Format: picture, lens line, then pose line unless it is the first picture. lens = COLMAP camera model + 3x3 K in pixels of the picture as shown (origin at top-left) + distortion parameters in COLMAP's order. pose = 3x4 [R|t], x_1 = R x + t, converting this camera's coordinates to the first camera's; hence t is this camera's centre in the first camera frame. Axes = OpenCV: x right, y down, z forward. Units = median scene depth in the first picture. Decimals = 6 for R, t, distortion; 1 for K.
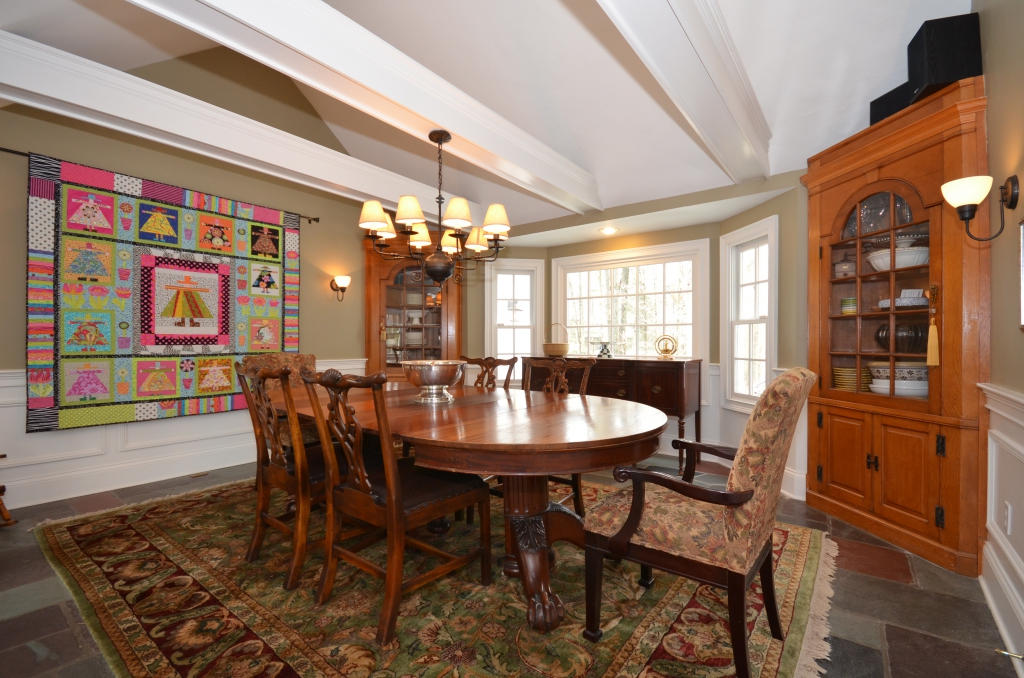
lens RADIAL K [[453.9, 0, 506.4], [0, 453.9, 341.0], [0, 0, 1]] dist [0.002420, 0.000136]
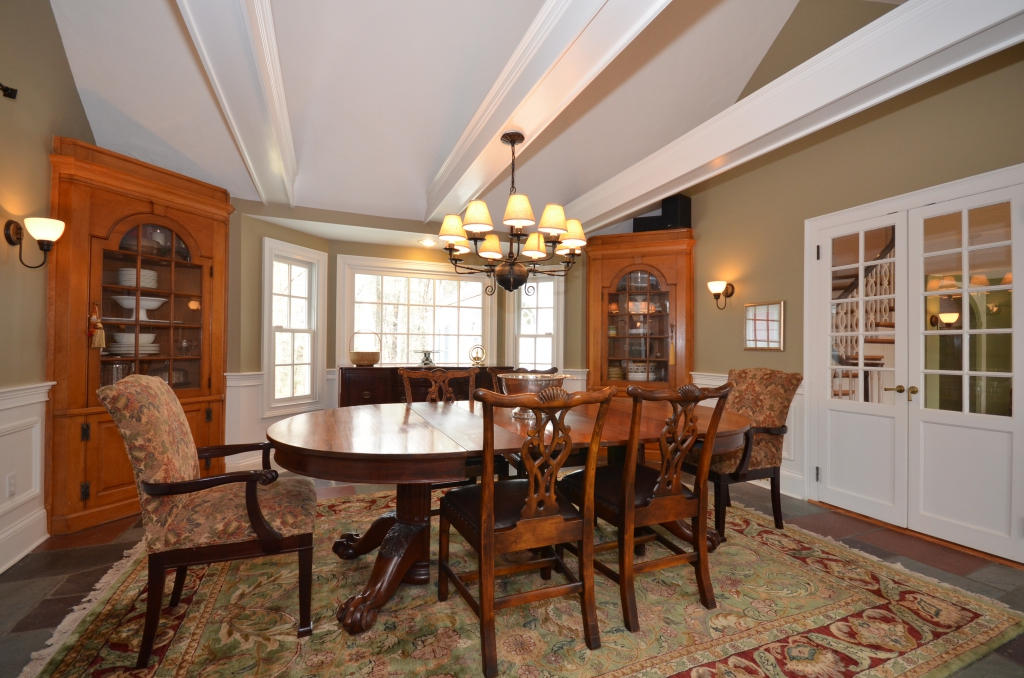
lens RADIAL K [[453.9, 0, 508.6], [0, 453.9, 344.0], [0, 0, 1]] dist [0.002420, 0.000136]
pose [[0.492265, 0.015826, 0.870301, -0.533877], [-0.006491, 0.999874, -0.014511, 0.000631], [-0.870421, 0.001494, 0.492306, 0.315553]]
